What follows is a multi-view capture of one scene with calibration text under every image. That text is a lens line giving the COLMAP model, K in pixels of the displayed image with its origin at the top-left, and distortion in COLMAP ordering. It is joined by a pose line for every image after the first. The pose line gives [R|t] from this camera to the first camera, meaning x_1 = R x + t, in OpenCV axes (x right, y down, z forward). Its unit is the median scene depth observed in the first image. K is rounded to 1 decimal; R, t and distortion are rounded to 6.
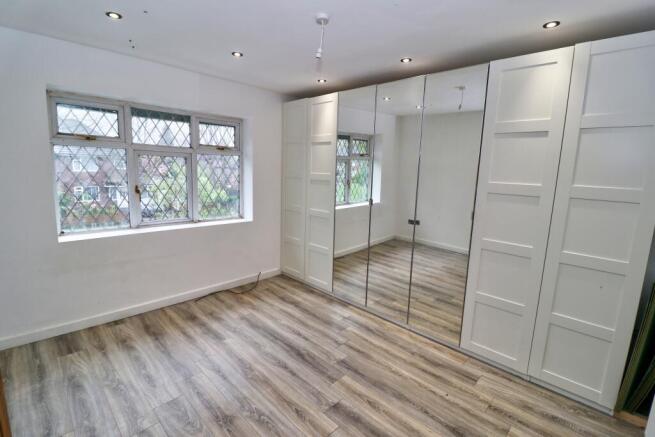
lens RADIAL K [[304.9, 0, 320.1], [0, 304.9, 214.8], [0, 0, 1]] dist [0.001018, -0.013733]
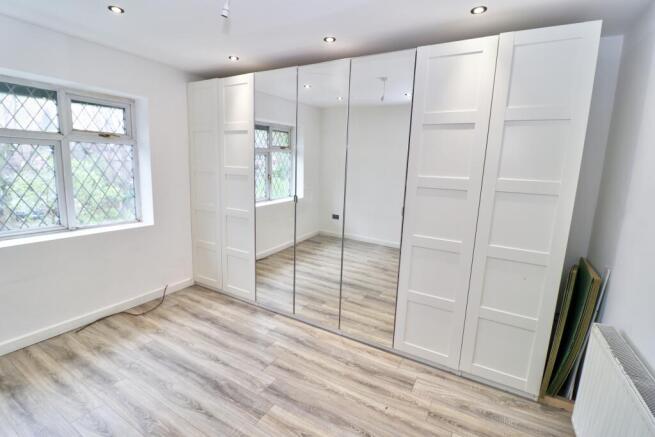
lens RADIAL K [[304.9, 0, 320.1], [0, 304.9, 214.8], [0, 0, 1]] dist [0.001018, -0.013733]
pose [[0.967258, -0.037902, 0.250948, 0.009879], [0.033234, 0.999187, 0.022817, -0.013477], [-0.251609, -0.013730, 0.967732, 0.116050]]
